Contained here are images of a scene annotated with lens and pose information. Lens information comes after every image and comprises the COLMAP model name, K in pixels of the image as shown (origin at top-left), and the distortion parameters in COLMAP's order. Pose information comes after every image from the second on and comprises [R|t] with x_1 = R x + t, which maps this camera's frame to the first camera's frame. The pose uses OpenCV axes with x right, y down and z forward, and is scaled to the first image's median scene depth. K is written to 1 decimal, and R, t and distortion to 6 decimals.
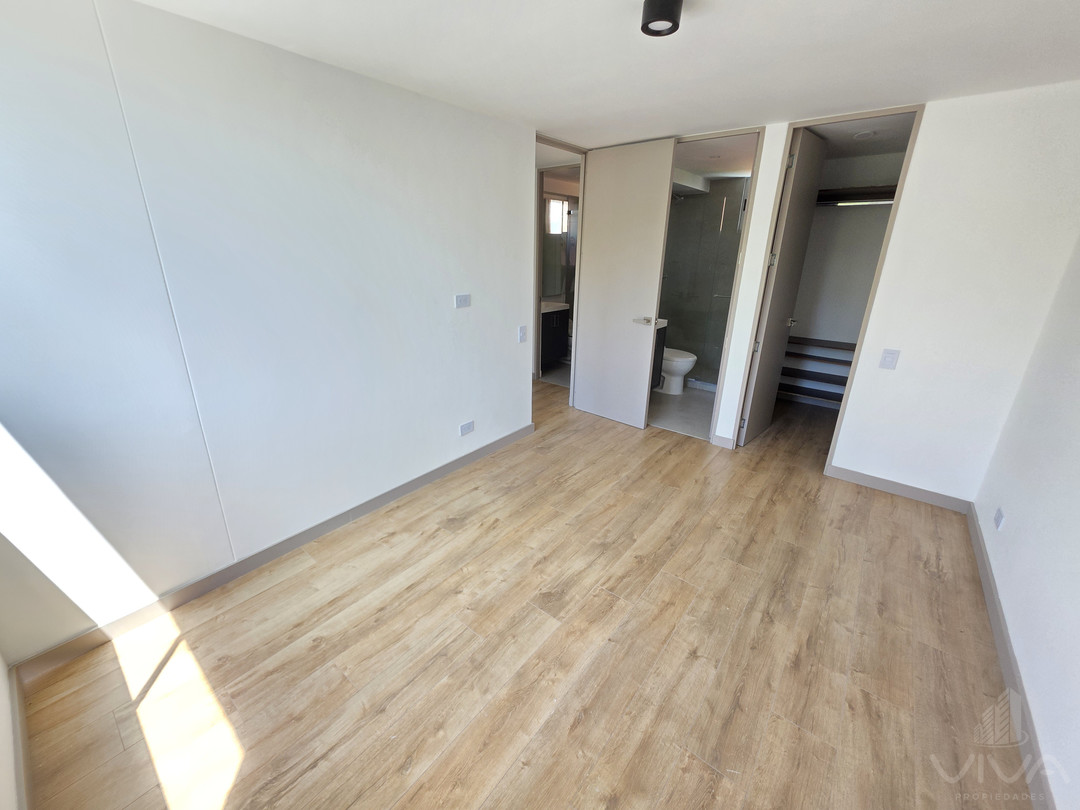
lens RADIAL K [[433.6, 0, 523.7], [0, 433.6, 387.8], [0, 0, 1]] dist [0.006506, -0.000984]
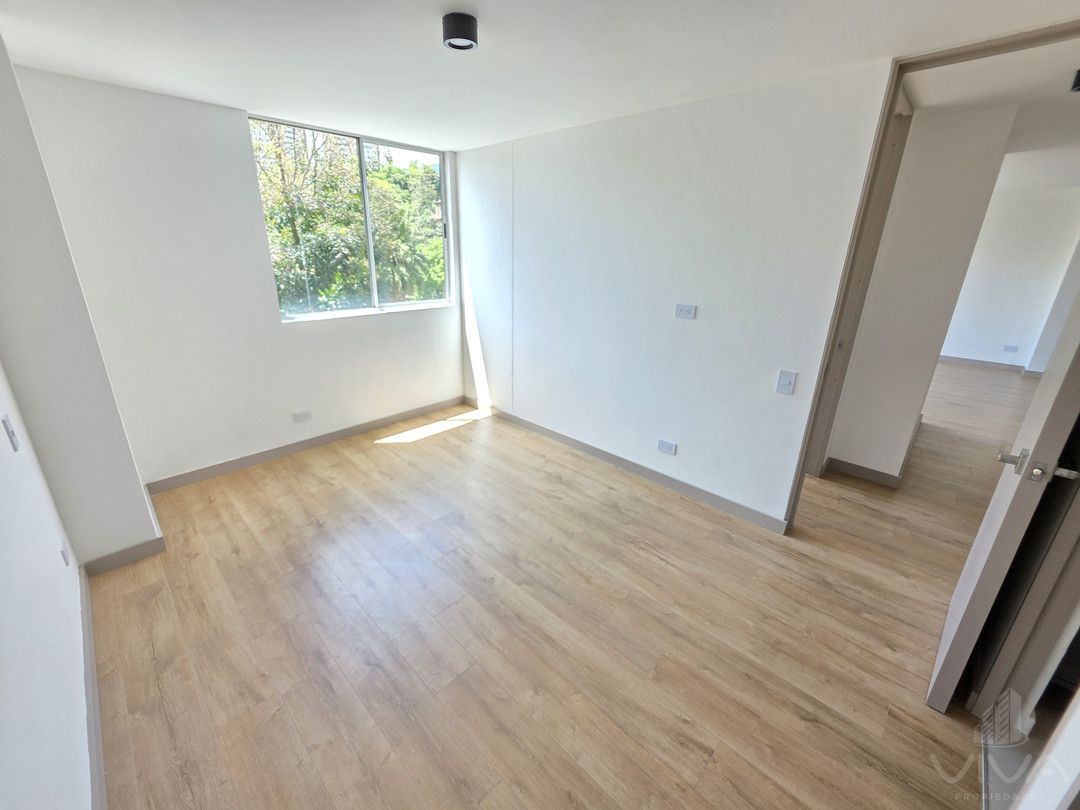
lens RADIAL K [[433.6, 0, 535.3], [0, 433.6, 389.9], [0, 0, 1]] dist [0.006506, -0.000984]
pose [[-0.069677, 0.305627, -0.949599, 1.114996], [-0.329016, 0.891607, 0.311104, -0.322142], [0.941750, 0.334109, 0.038432, 1.006282]]
